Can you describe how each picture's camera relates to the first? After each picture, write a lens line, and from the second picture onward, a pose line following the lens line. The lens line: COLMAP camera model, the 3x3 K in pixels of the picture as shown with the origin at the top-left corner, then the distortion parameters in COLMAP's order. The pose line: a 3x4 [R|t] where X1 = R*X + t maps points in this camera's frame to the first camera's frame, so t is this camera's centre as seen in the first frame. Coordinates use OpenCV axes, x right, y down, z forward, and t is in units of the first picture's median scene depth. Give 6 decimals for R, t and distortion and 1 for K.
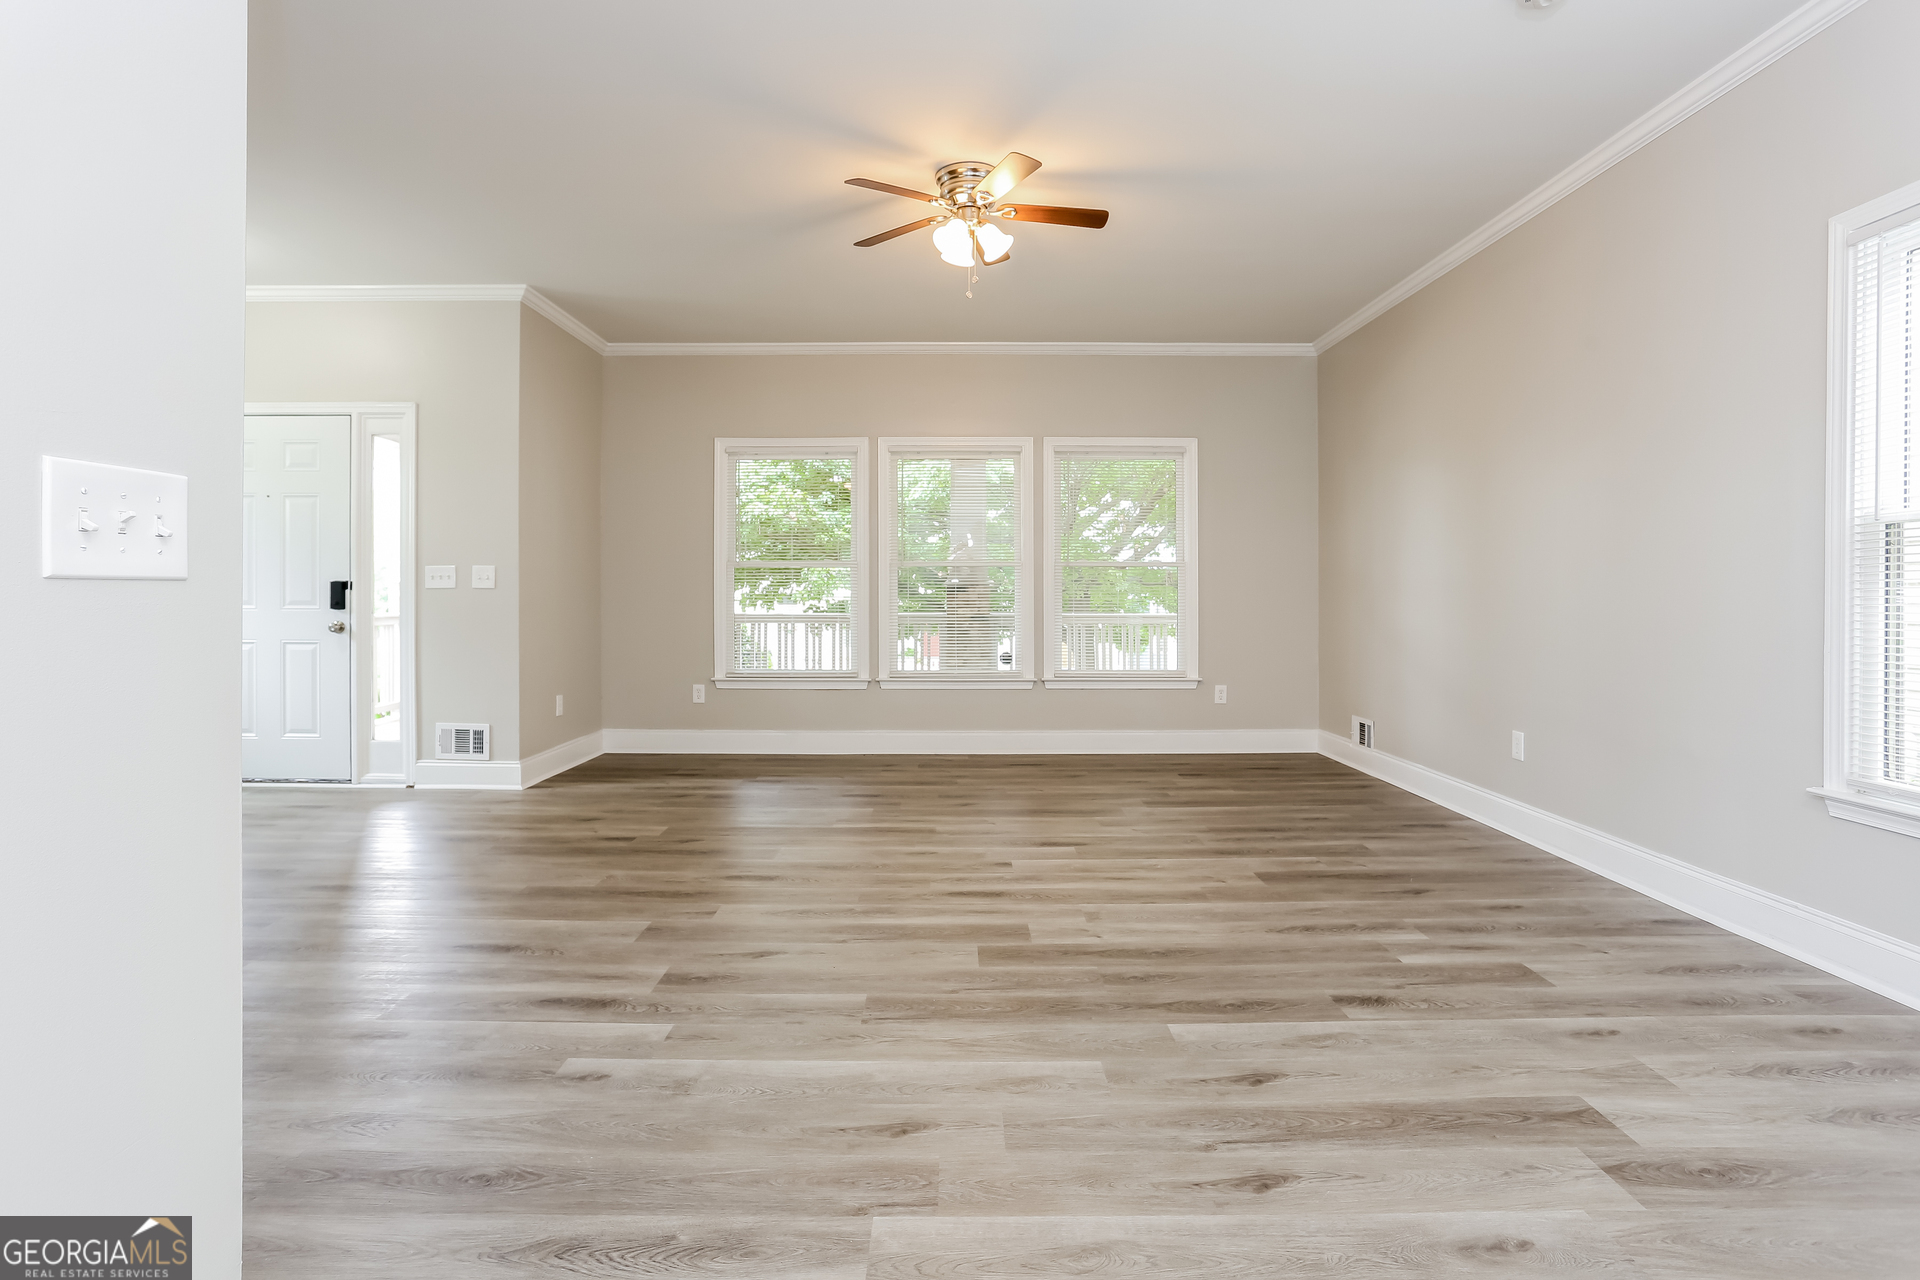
lens RADIAL K [[979.9, 0, 975.2], [0, 979.9, 597.7], [0, 0, 1]] dist [-0.003039, 0.003144]
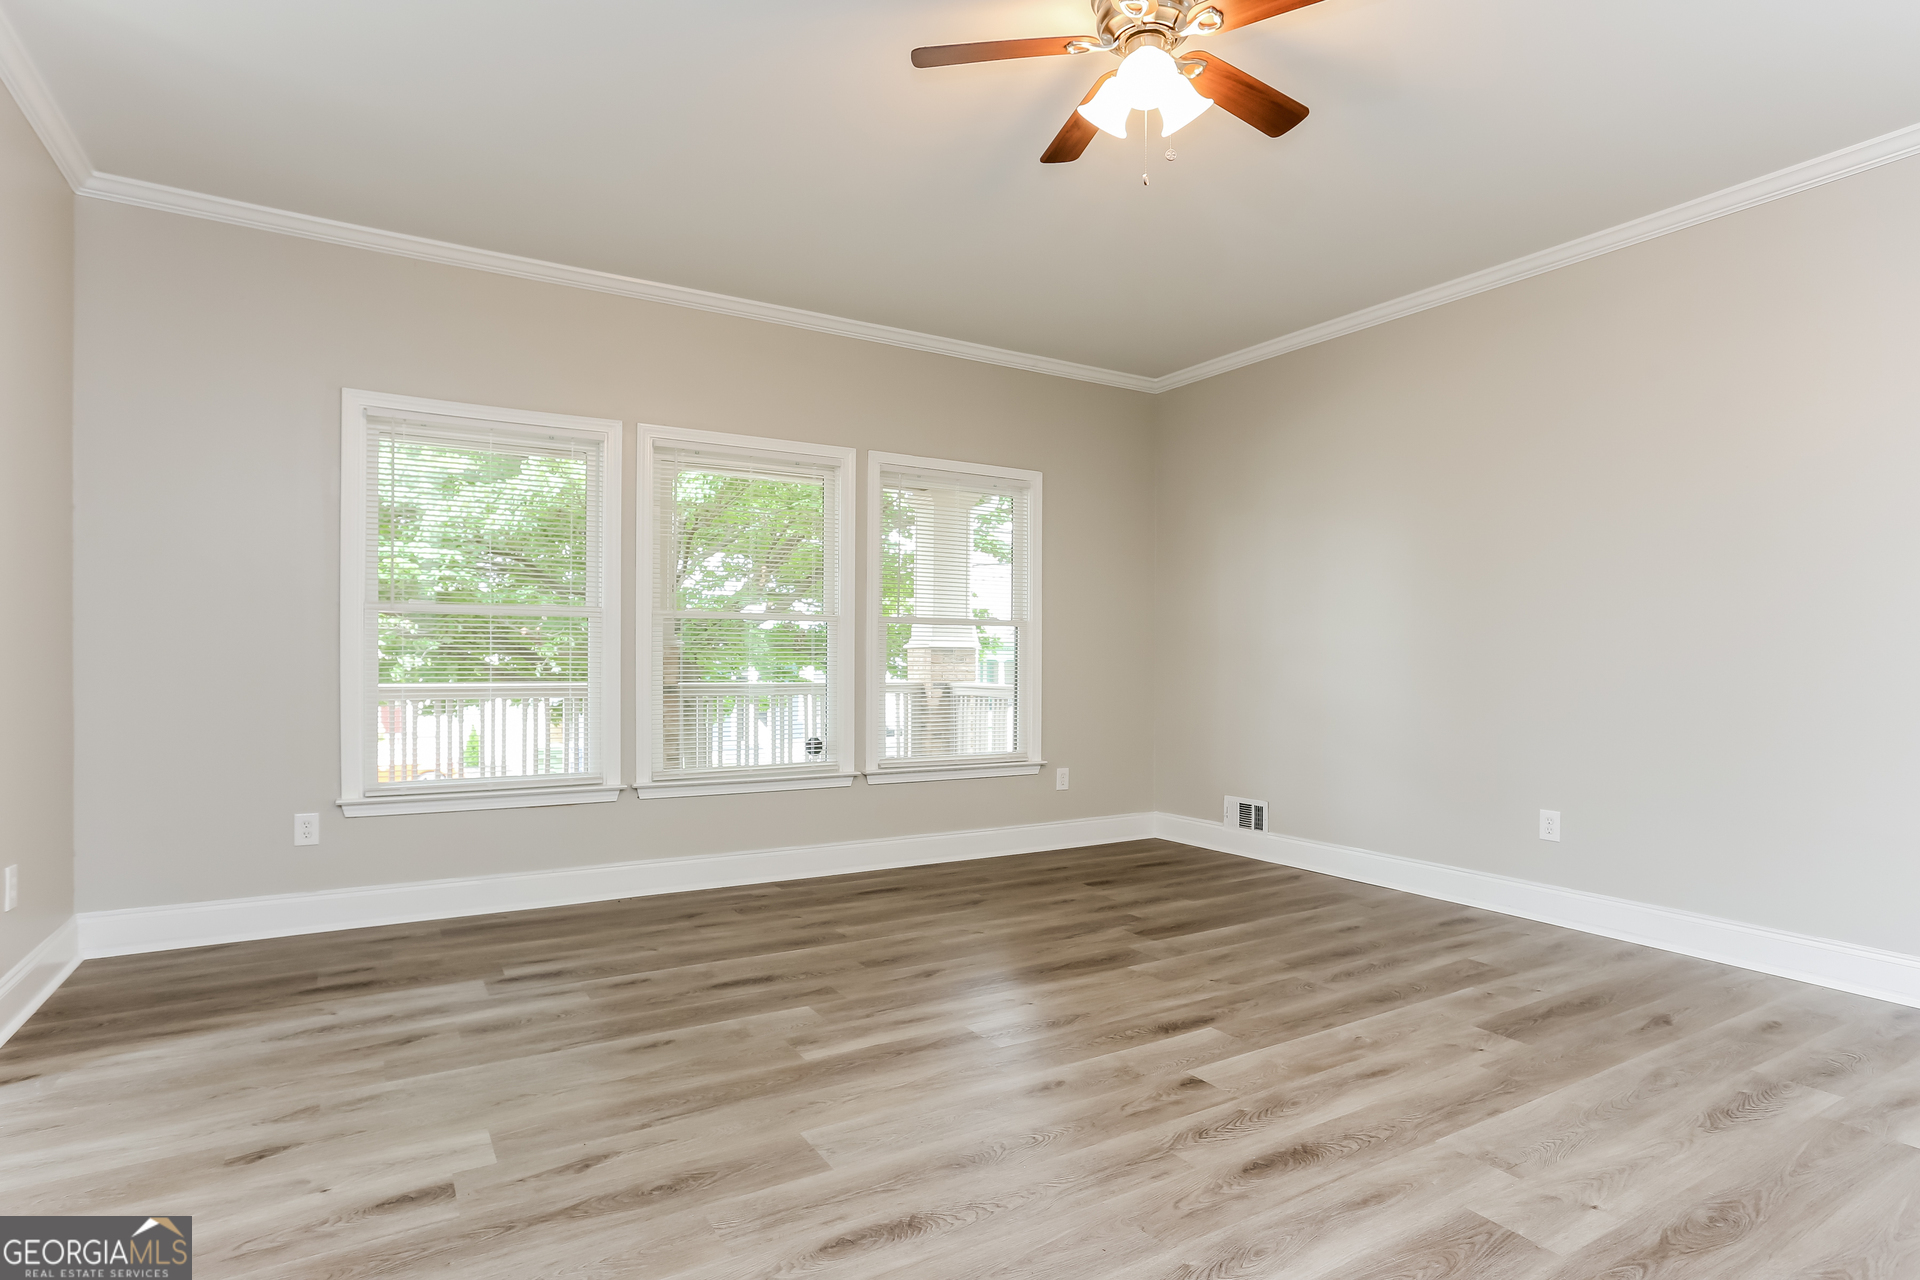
lens RADIAL K [[979.9, 0, 959.0], [0, 979.9, 645.3], [0, 0, 1]] dist [-0.003039, 0.003144]
pose [[0.858360, 0.012653, 0.512892, -0.258169], [-0.001085, 0.999738, -0.022847, 0.003539], [-0.513047, 0.019054, 0.858149, 0.322837]]
